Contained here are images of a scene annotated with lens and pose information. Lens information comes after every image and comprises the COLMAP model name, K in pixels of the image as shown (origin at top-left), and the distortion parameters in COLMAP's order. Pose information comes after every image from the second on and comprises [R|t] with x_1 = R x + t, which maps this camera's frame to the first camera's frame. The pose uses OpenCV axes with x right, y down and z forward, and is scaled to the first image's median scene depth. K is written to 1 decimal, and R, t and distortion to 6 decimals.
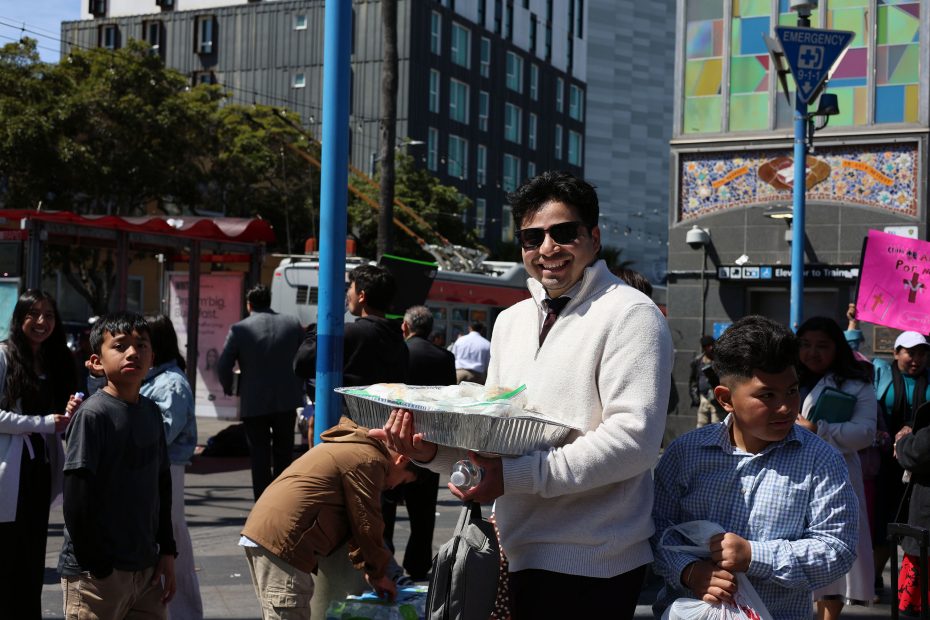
lens RADIAL K [[1287.8, 0, 465.0], [0, 1287.8, 310.0], [0, 0, 1]] dist [0.011182, -0.054721]
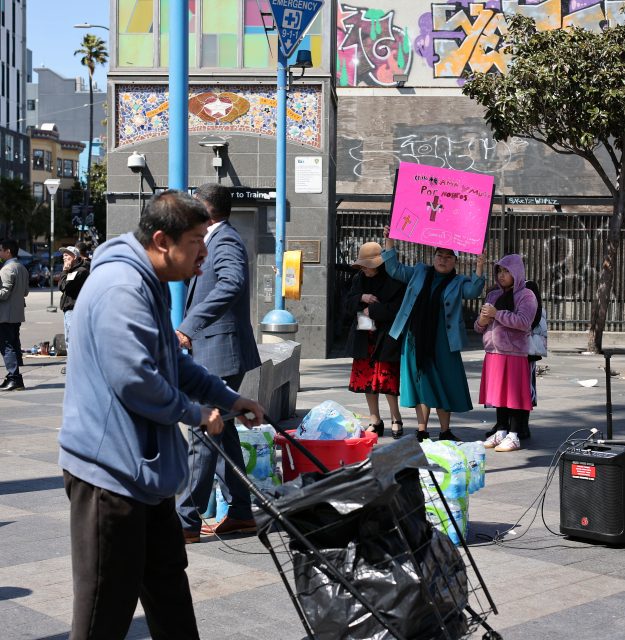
lens RADIAL K [[1292.2, 0, 312.5], [0, 1292.2, 320.0], [0, 0, 1]] dist [0.078937, -0.281213]
pose [[0.904221, -0.036273, 0.425523, -0.164204], [0.004760, 0.997181, 0.074886, -0.002988], [-0.427039, -0.065688, 0.901844, -0.087745]]
